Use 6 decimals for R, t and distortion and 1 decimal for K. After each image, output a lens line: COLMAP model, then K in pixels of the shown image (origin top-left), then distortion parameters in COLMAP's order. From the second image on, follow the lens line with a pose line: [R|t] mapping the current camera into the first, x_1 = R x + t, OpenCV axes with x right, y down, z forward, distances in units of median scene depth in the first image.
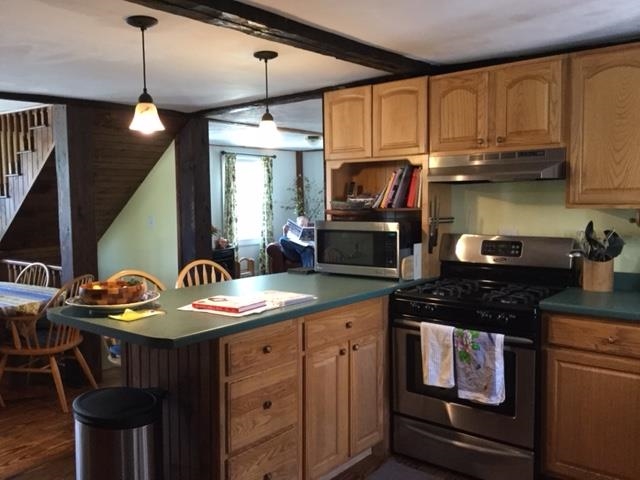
lens RADIAL K [[584.1, 0, 320.0], [0, 584.1, 240.0], [0, 0, 1]] dist [0.018119, -0.010131]
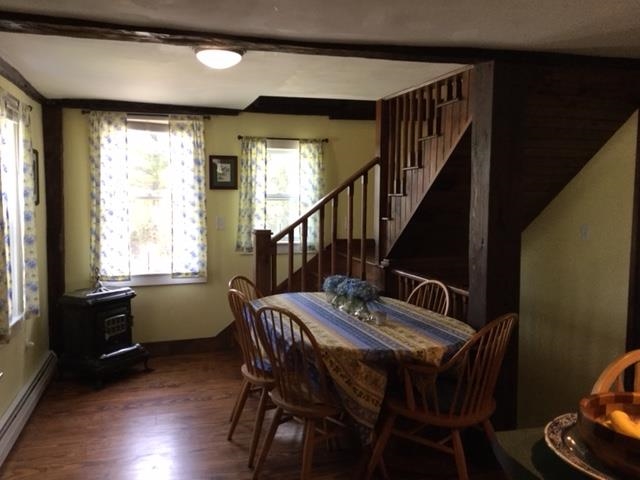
lens RADIAL K [[584.1, 0, 320.0], [0, 584.1, 240.0], [0, 0, 1]] dist [0.018119, -0.010131]
pose [[0.819473, 0.058529, -0.570122, -0.124870], [-0.060699, 0.998040, 0.015213, -0.012330], [0.569895, 0.022139, 0.821419, 0.206177]]
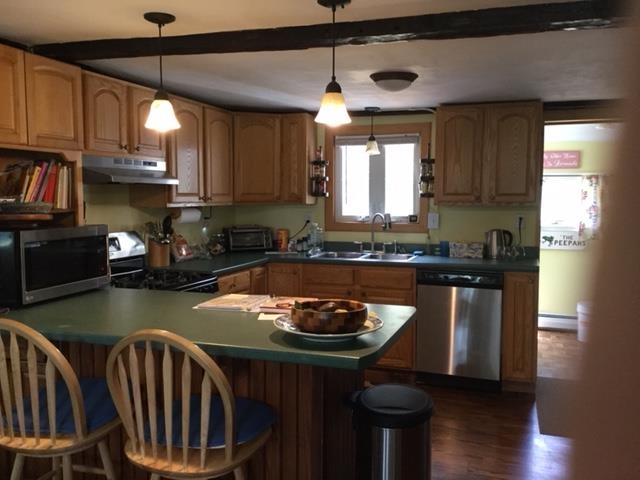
lens RADIAL K [[584.1, 0, 320.0], [0, 584.1, 240.0], [0, 0, 1]] dist [0.018119, -0.010131]
pose [[-0.333861, -0.062703, 0.940535, -1.163362], [0.065142, 0.993865, 0.089382, -0.091601], [-0.940369, 0.091109, -0.327728, 1.356845]]
